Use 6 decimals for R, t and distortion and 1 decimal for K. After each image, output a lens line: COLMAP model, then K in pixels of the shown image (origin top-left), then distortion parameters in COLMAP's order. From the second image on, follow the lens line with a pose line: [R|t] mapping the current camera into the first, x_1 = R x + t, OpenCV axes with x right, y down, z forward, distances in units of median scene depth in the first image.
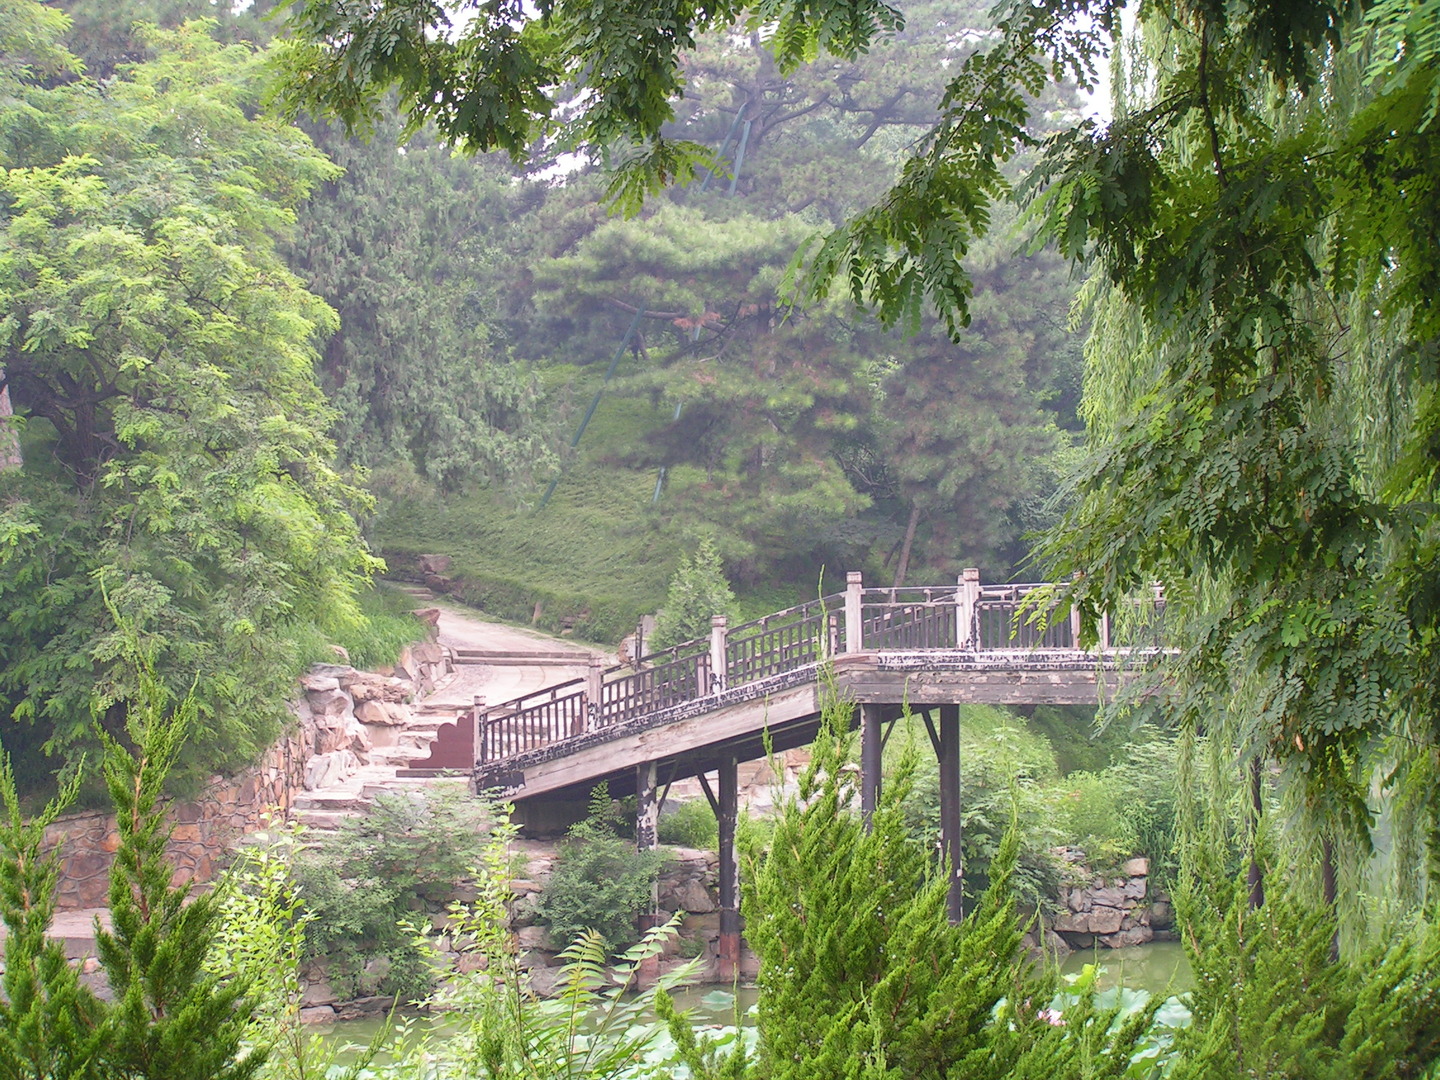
lens RADIAL K [[2977.8, 0, 720.0], [0, 2977.8, 540.0], [0, 0, 1]] dist [-0.071928, 0.096954]
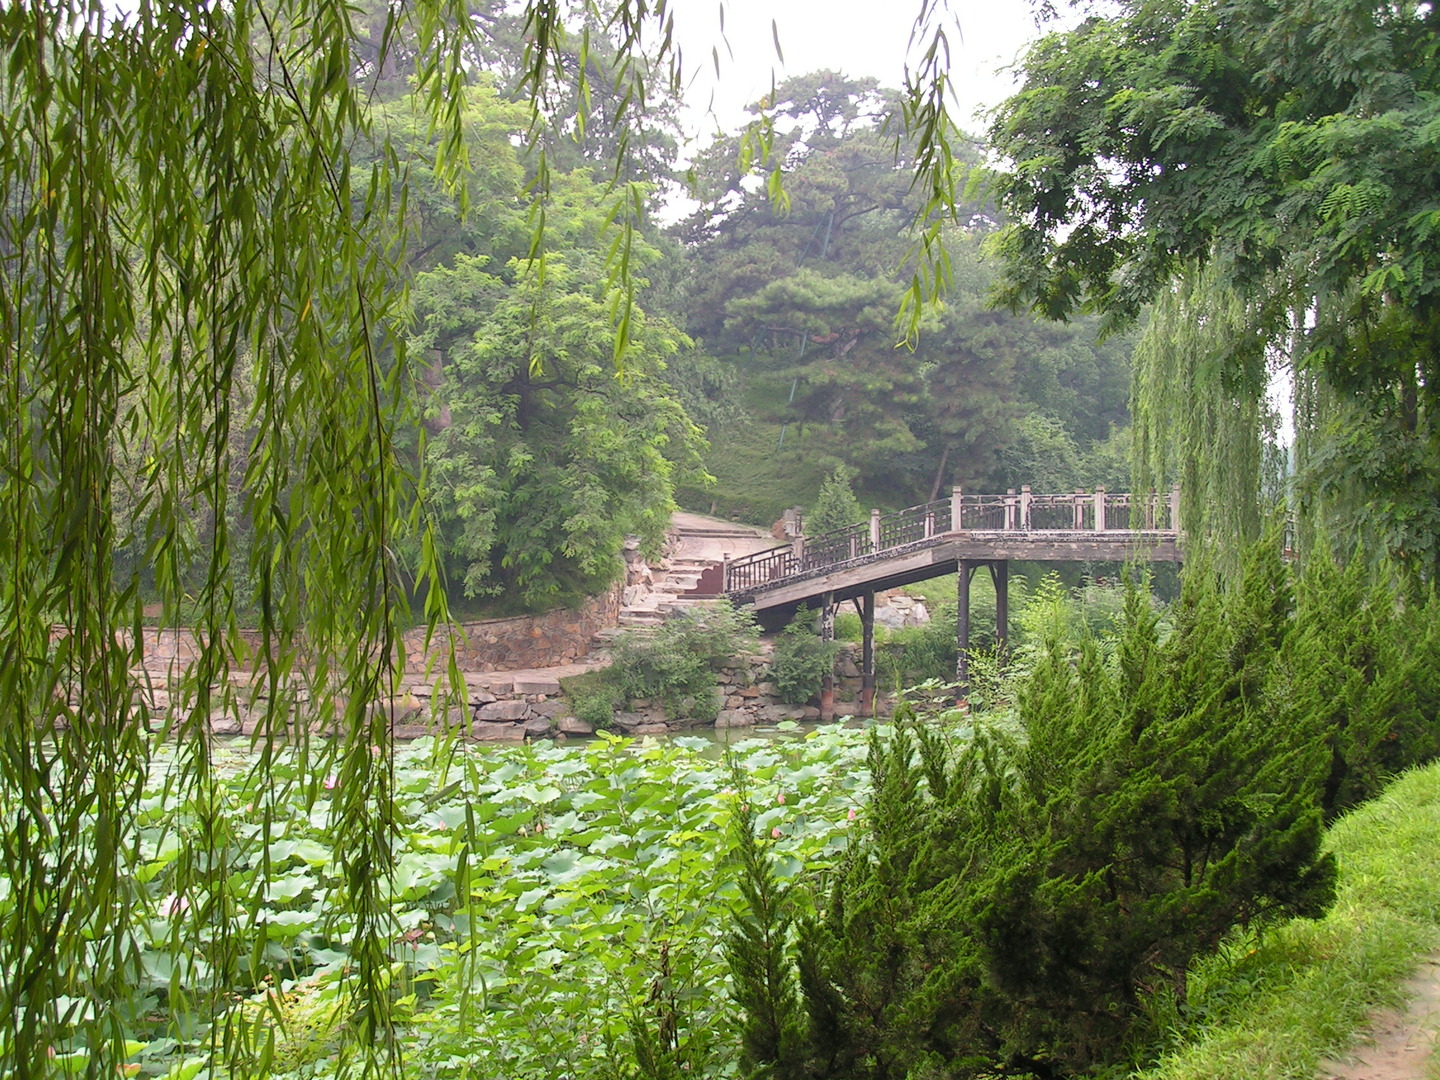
lens RADIAL K [[2039.2, 0, 720.0], [0, 2039.2, 540.0], [0, 0, 1]] dist [-0.078817, -0.004175]
pose [[0.999502, 0.012255, 0.029091, -0.121454], [-0.013380, 0.999158, 0.038792, -0.002514], [-0.028591, -0.039161, 0.998824, -0.210035]]
